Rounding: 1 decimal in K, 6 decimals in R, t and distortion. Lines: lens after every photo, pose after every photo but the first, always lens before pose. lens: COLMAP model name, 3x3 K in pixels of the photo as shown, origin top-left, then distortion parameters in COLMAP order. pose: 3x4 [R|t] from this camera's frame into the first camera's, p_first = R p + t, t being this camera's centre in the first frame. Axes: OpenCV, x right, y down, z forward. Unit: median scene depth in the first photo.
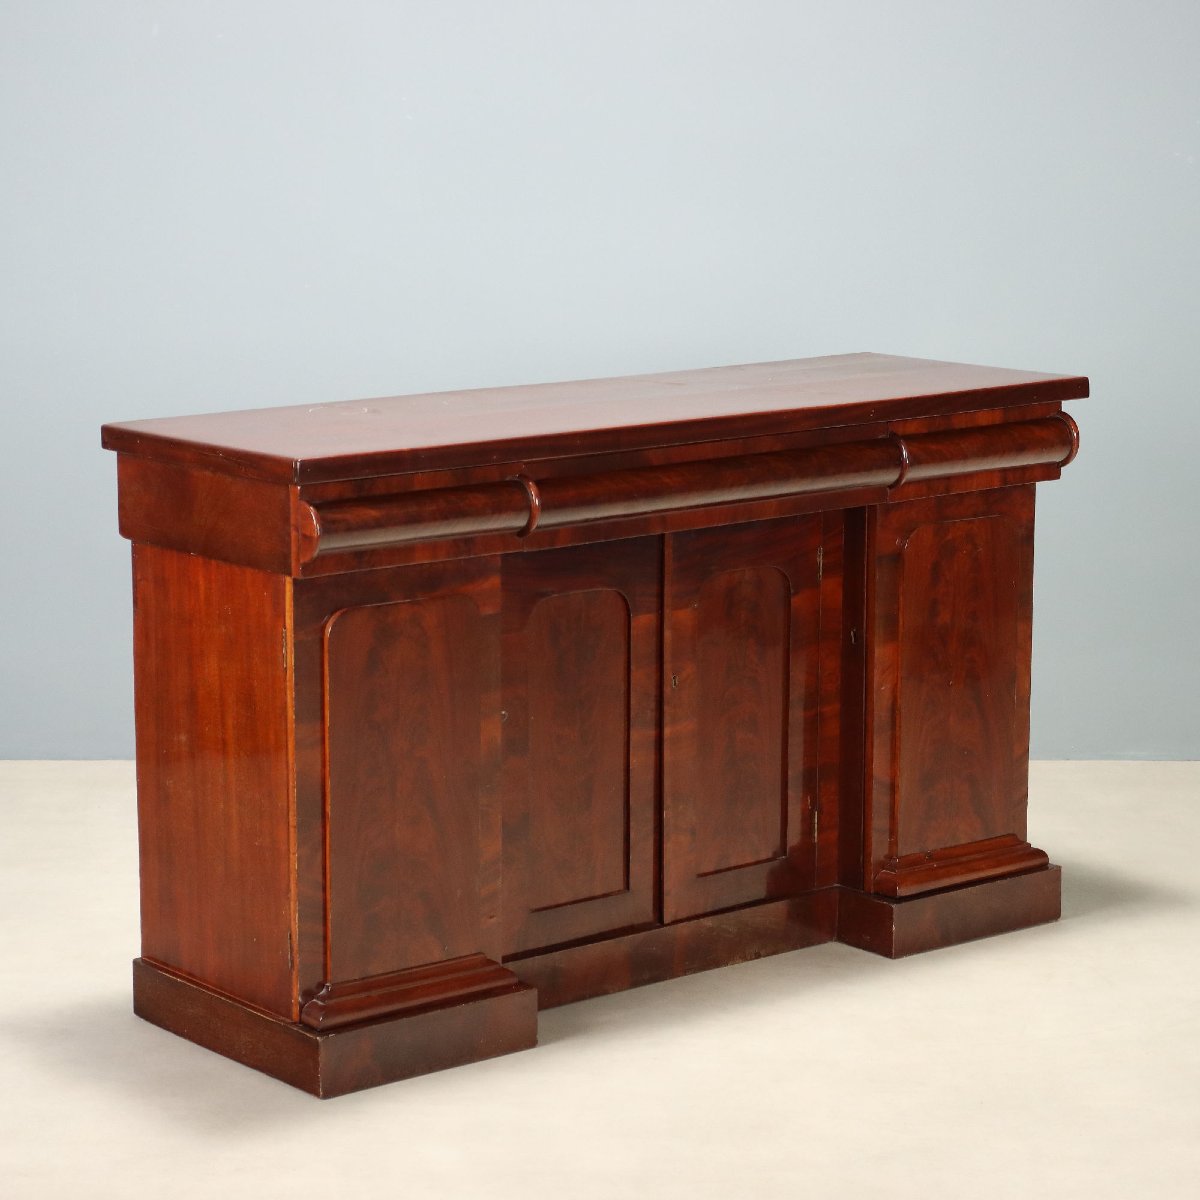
lens RADIAL K [[3422.9, 0, 600.6], [0, 3422.9, 599.8], [0, 0, 1]] dist [0.123431, 0.000000]
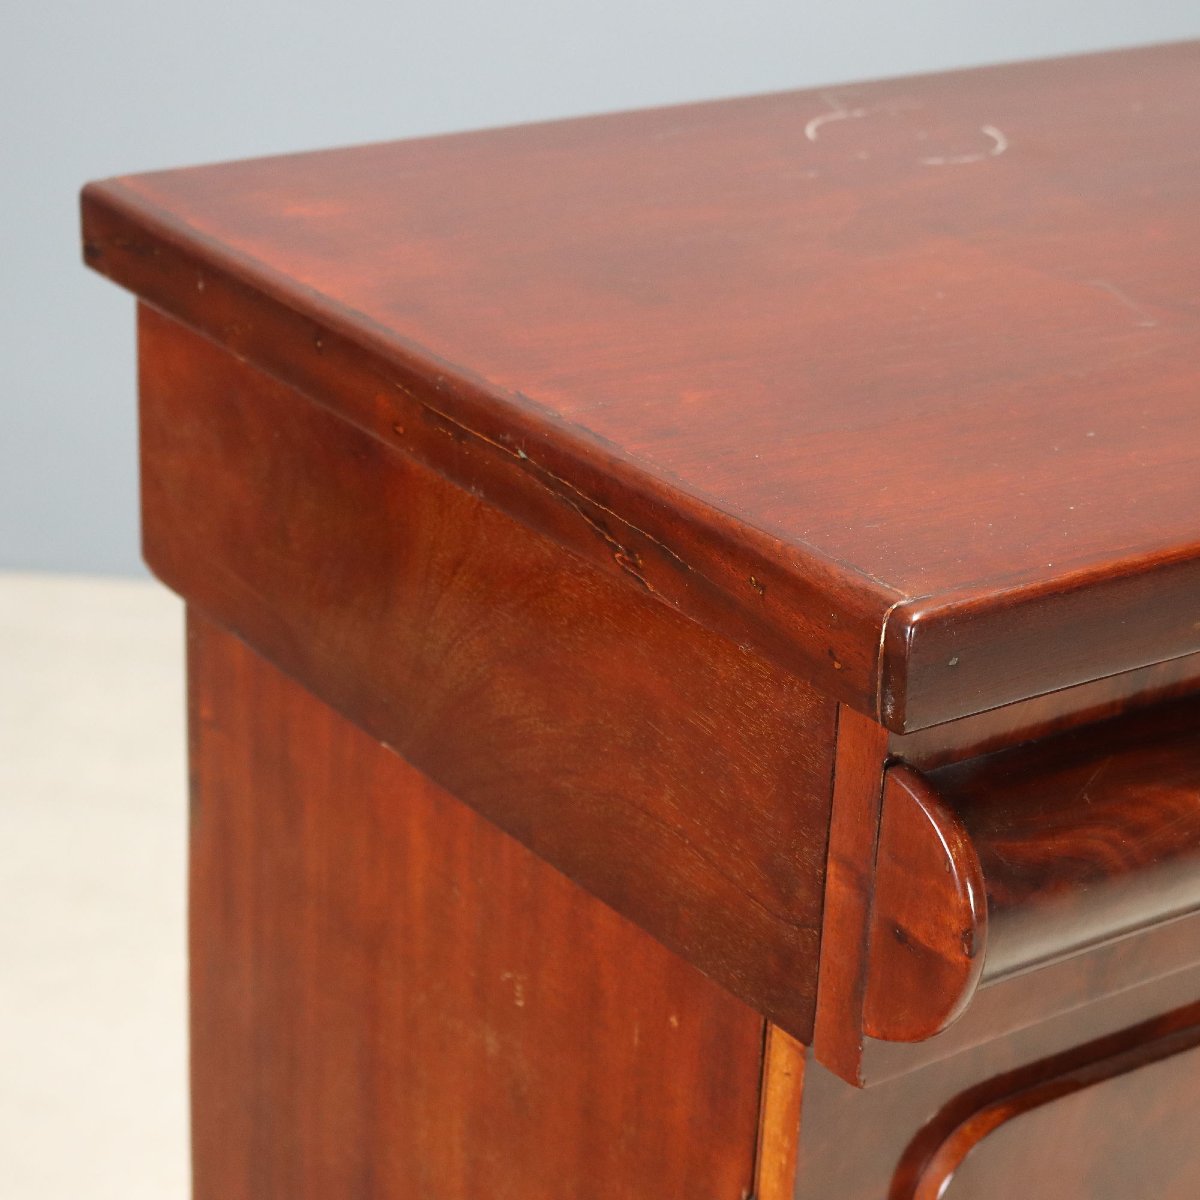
lens RADIAL K [[3033.8, 0, 600.2], [0, 3033.8, 599.8], [0, 0, 1]] dist [0.000410, 0.000000]
pose [[0.996544, 0.067247, -0.048755, -0.093474], [-0.055243, 0.974927, 0.215557, -0.075841], [0.062028, -0.212119, 0.975273, 0.787314]]
